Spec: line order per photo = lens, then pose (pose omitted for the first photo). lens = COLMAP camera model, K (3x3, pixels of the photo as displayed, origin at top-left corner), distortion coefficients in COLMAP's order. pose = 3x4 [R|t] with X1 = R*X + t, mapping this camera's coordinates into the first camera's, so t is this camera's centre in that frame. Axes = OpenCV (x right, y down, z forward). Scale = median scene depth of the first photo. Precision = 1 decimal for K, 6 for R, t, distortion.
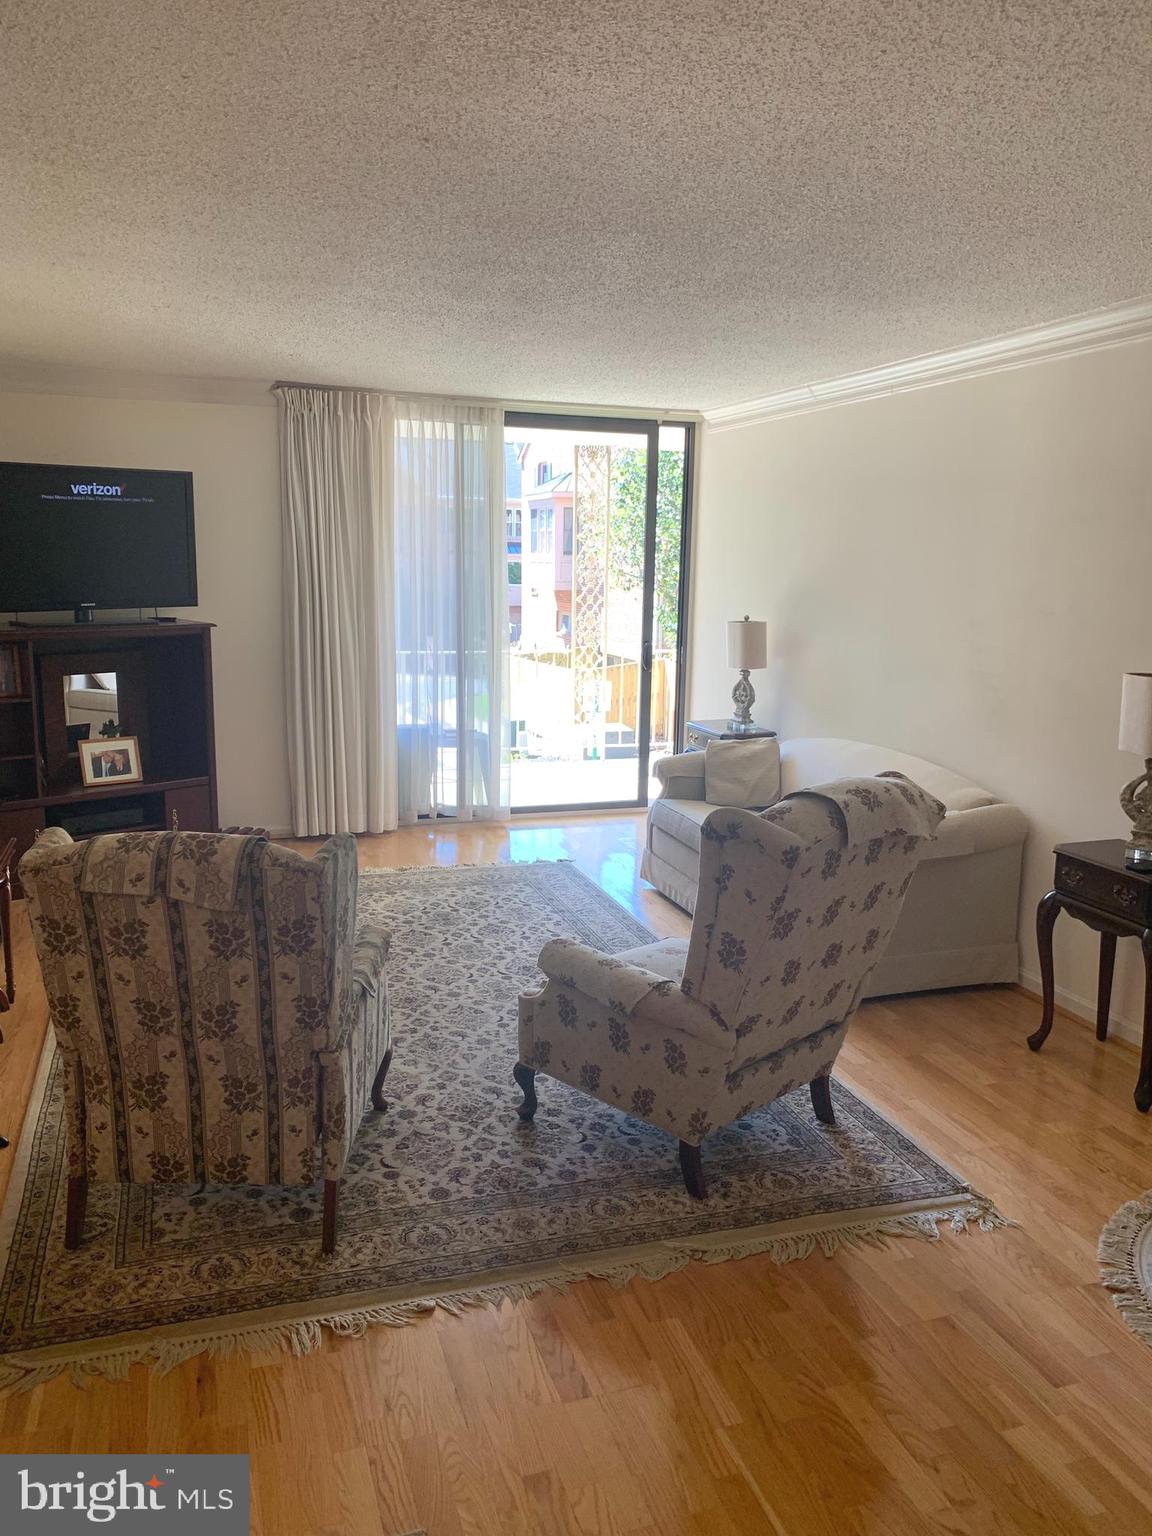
lens RADIAL K [[1156.4, 0, 575.4], [0, 1156.4, 789.3], [0, 0, 1]] dist [0.053919, -0.144009]
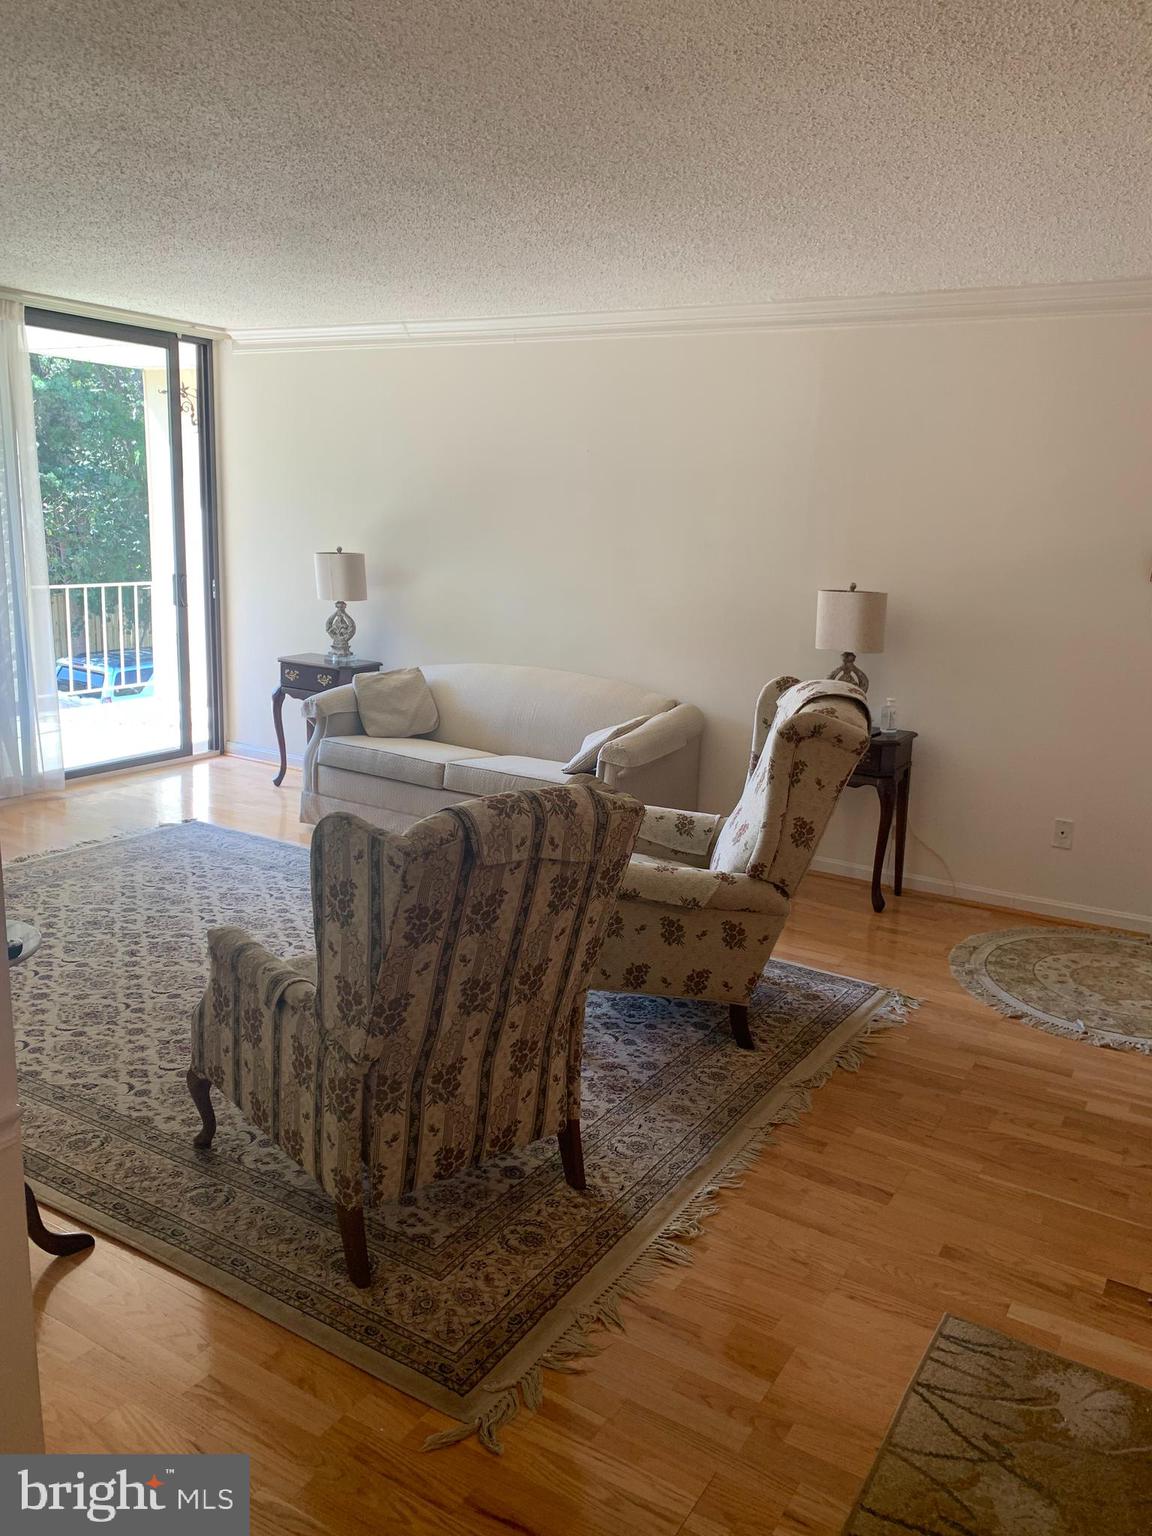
lens RADIAL K [[1183.8, 0, 576.0], [0, 1183.8, 768.0], [0, 0, 1]] dist [0.003013, -0.014575]
pose [[0.759493, -0.128699, 0.637657, -0.408756], [0.102271, 0.991667, 0.078337, -0.023291], [-0.642426, 0.005718, 0.766327, 0.102933]]
